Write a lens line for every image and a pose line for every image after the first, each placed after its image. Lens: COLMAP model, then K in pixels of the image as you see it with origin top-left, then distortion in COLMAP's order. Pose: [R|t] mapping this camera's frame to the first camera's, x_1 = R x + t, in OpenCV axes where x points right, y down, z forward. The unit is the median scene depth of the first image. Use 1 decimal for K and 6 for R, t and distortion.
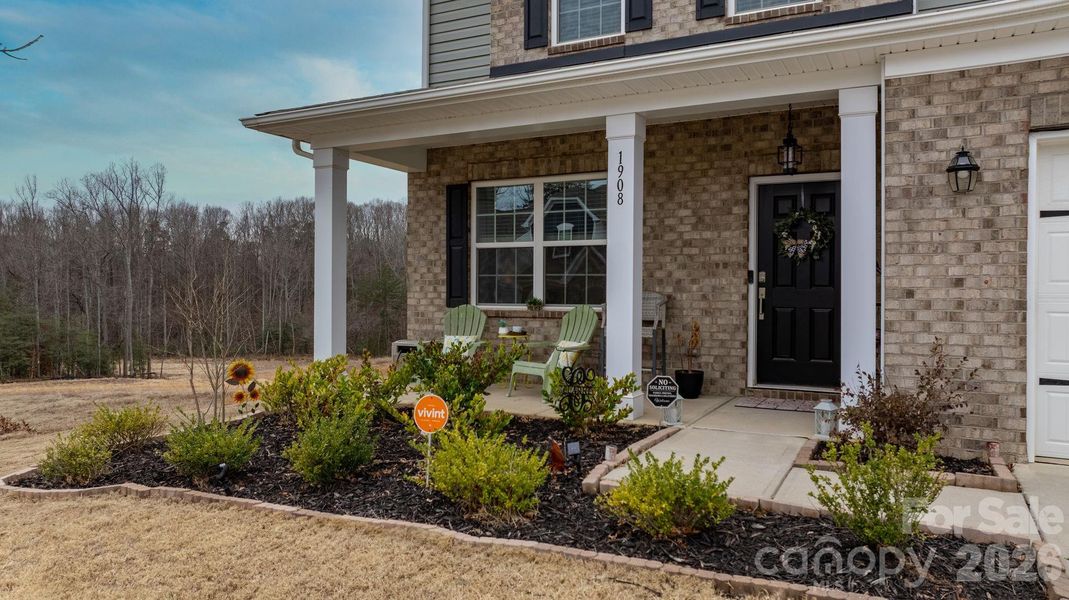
lens RADIAL K [[755.6, 0, 532.9], [0, 755.6, 297.4], [0, 0, 1]] dist [-0.013747, 0.011346]
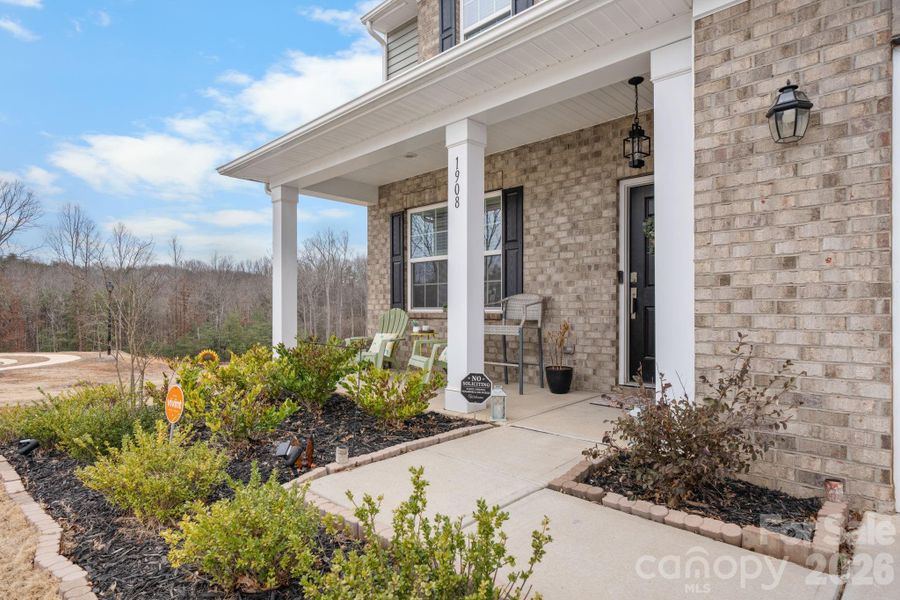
lens RADIAL K [[501.6, 0, 443.6], [0, 501.6, 308.3], [0, 0, 1]] dist [0.014151, -0.008598]
pose [[0.958713, -0.006818, -0.284295, 0.248748], [0.004632, 0.999954, -0.008361, 0.019233], [0.284339, 0.006699, 0.958701, 0.273564]]
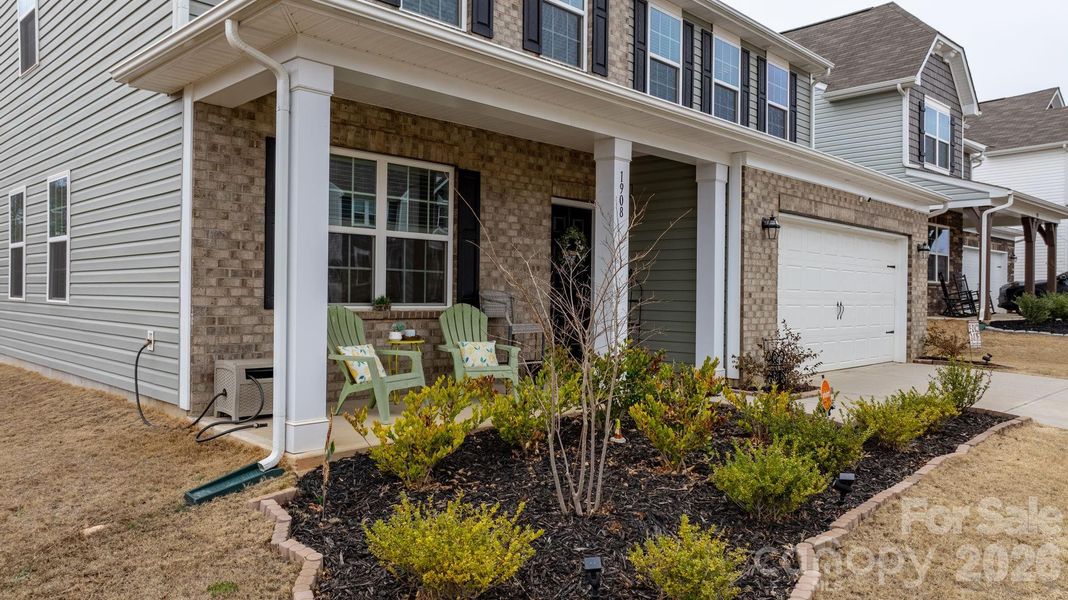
lens RADIAL K [[754.9, 0, 533.0], [0, 754.9, 303.5], [0, 0, 1]] dist [-0.013747, 0.011346]
pose [[0.281864, -0.011522, 0.959385, -0.871093], [-0.006692, 0.999880, 0.013974, -0.004585], [-0.959431, -0.010360, 0.281753, 0.675674]]
